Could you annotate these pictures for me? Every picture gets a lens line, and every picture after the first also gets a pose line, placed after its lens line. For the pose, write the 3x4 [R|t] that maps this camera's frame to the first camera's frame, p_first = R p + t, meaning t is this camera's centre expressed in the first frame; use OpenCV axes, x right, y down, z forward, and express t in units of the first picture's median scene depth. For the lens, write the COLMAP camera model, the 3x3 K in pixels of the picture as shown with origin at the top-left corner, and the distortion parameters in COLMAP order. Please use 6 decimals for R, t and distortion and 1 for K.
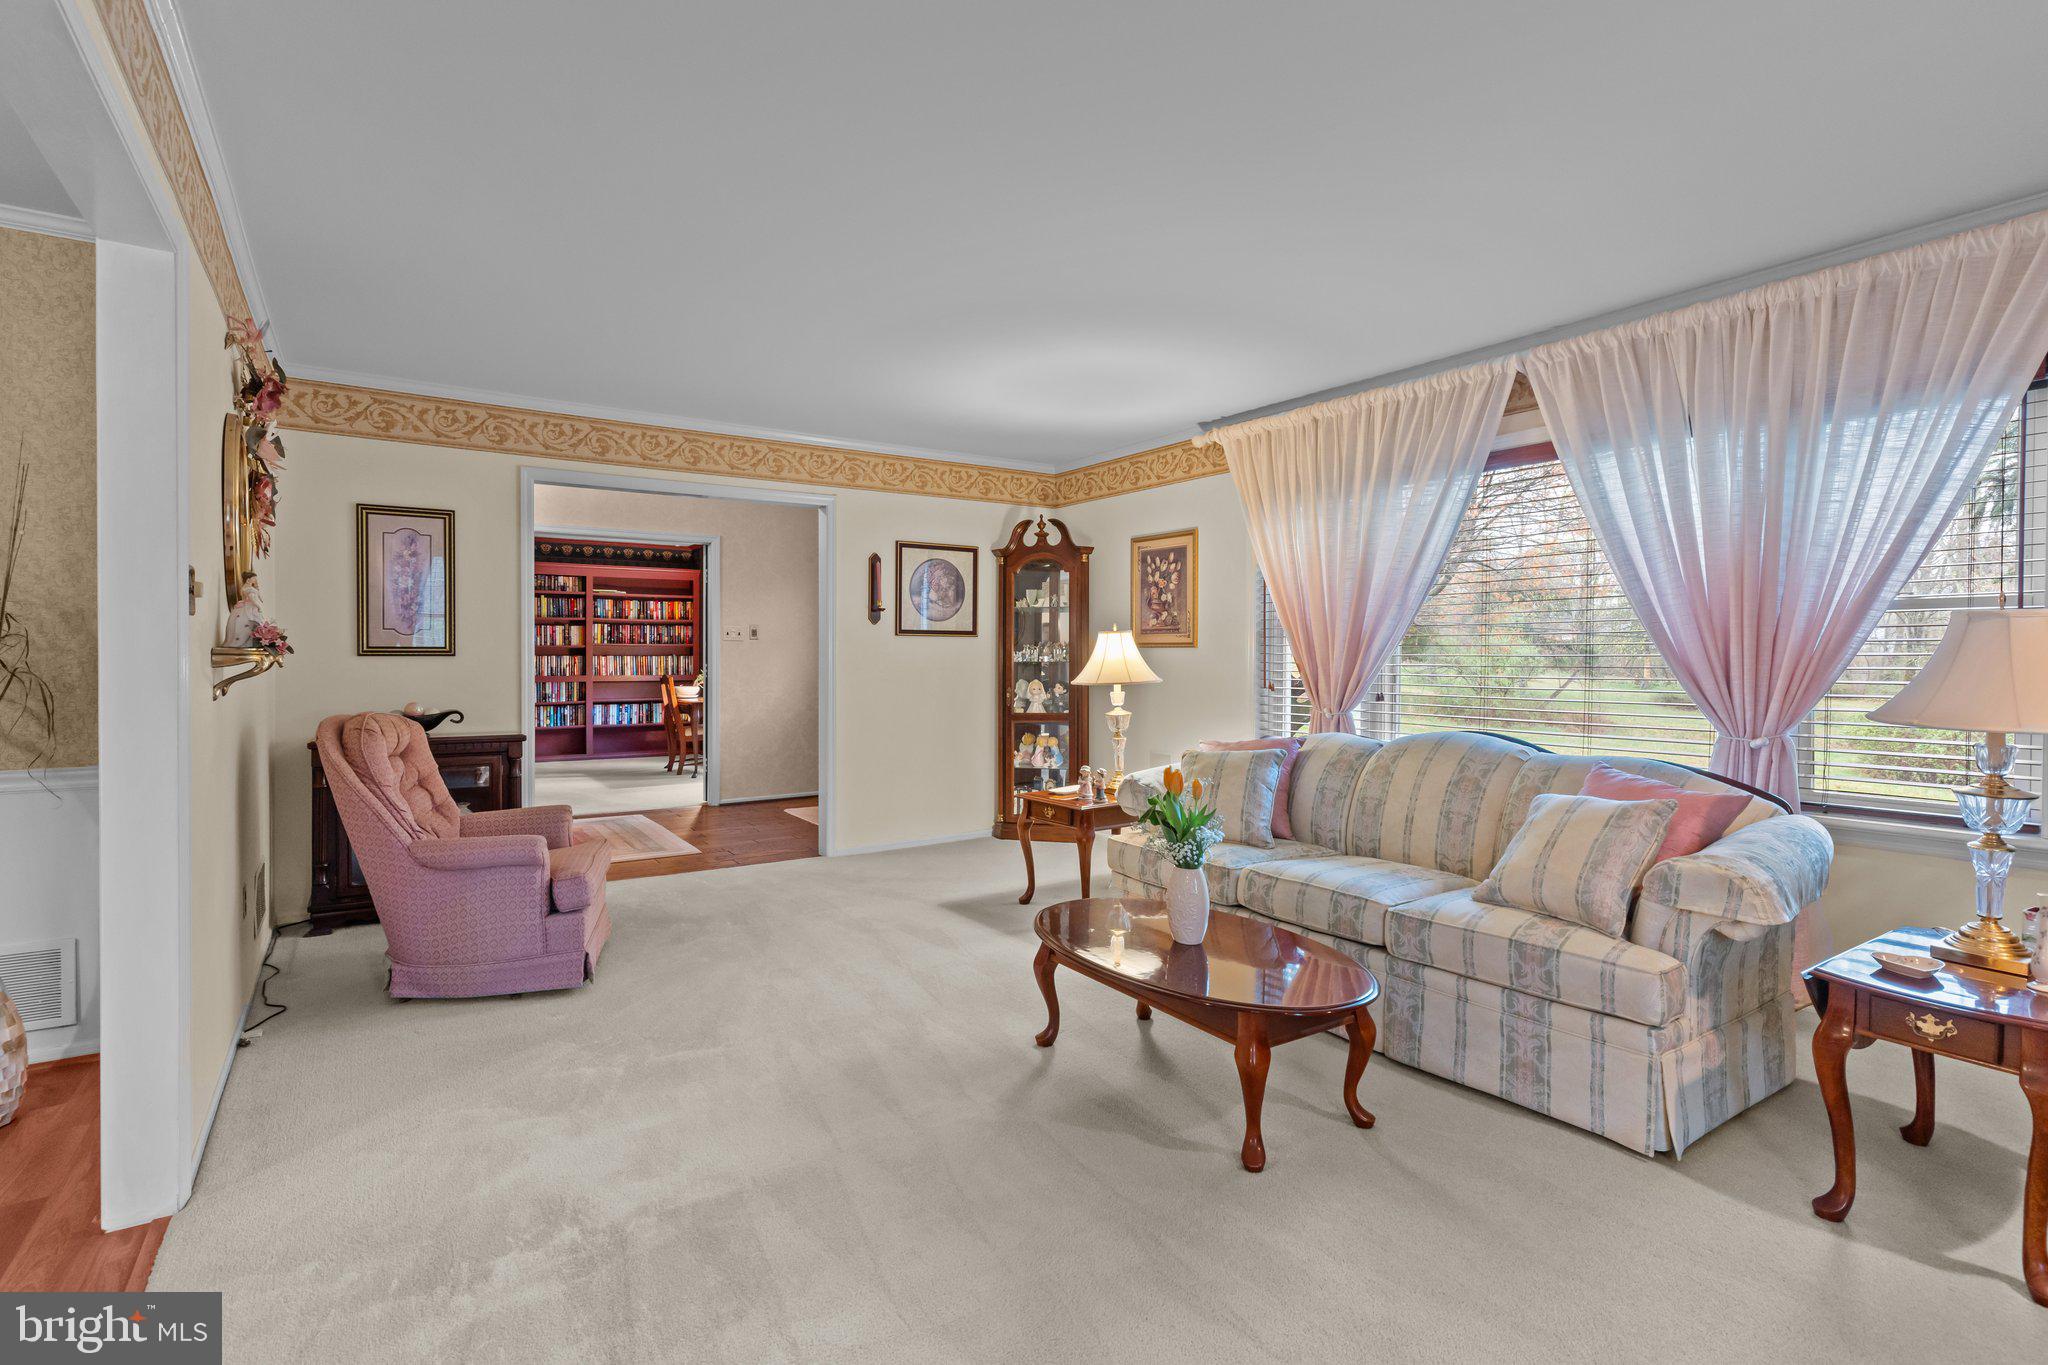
lens RADIAL K [[971.8, 0, 1025.5], [0, 971.8, 677.4], [0, 0, 1]] dist [0.001487, 0.000921]
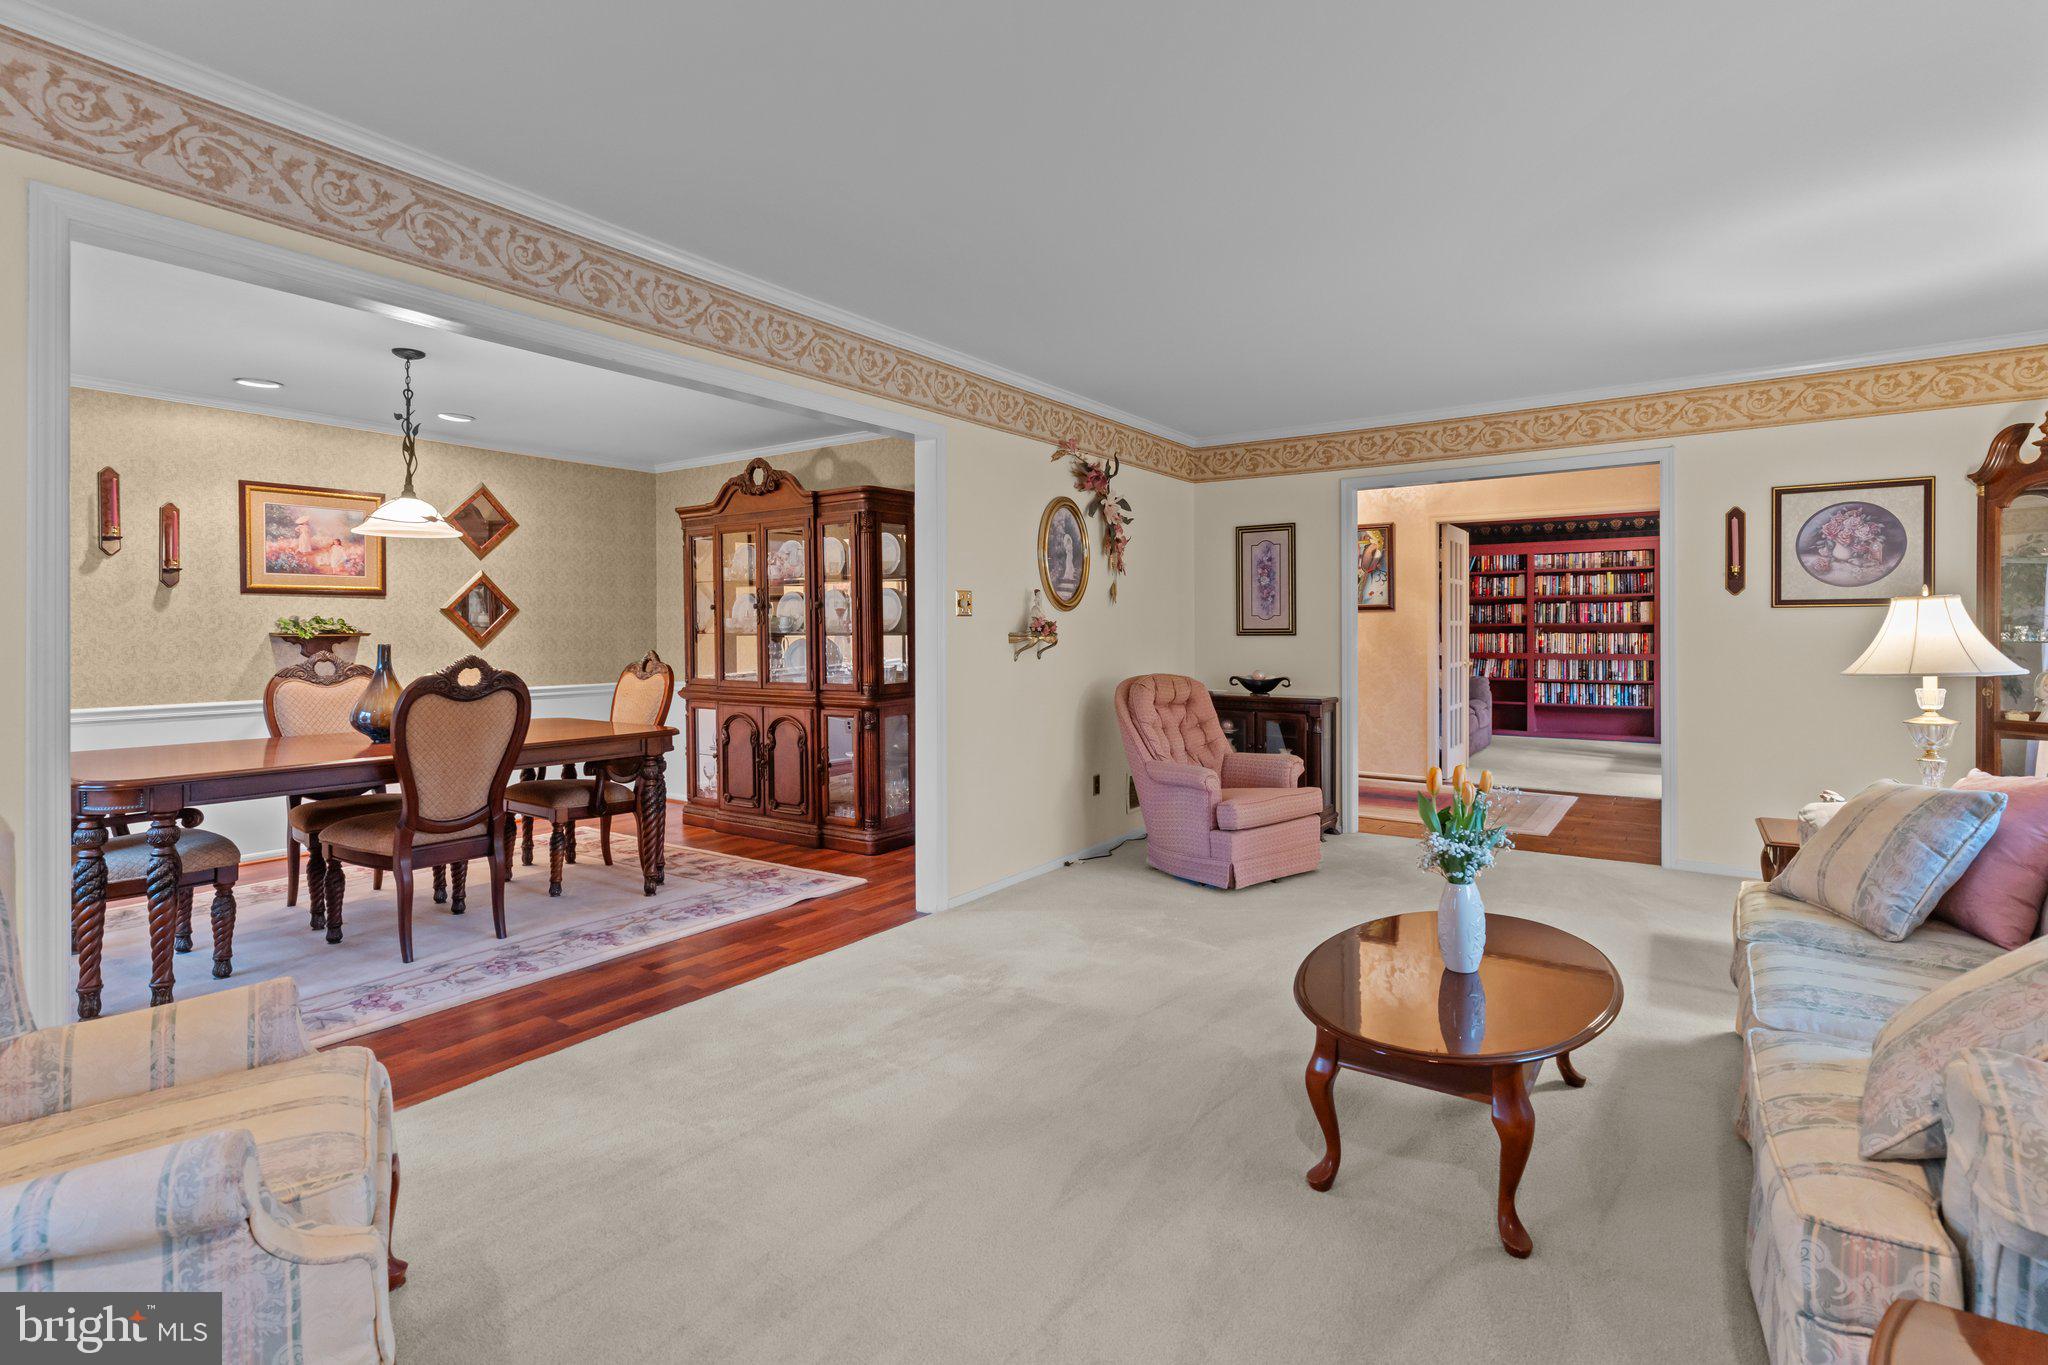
lens RADIAL K [[971.8, 0, 1013.6], [0, 971.8, 636.1], [0, 0, 1]] dist [0.001487, 0.000921]
pose [[0.368728, -0.000397, -0.929537, 0.372605], [-0.016649, 0.999837, -0.007031, -0.004329], [0.929388, 0.018069, 0.368661, 0.140120]]
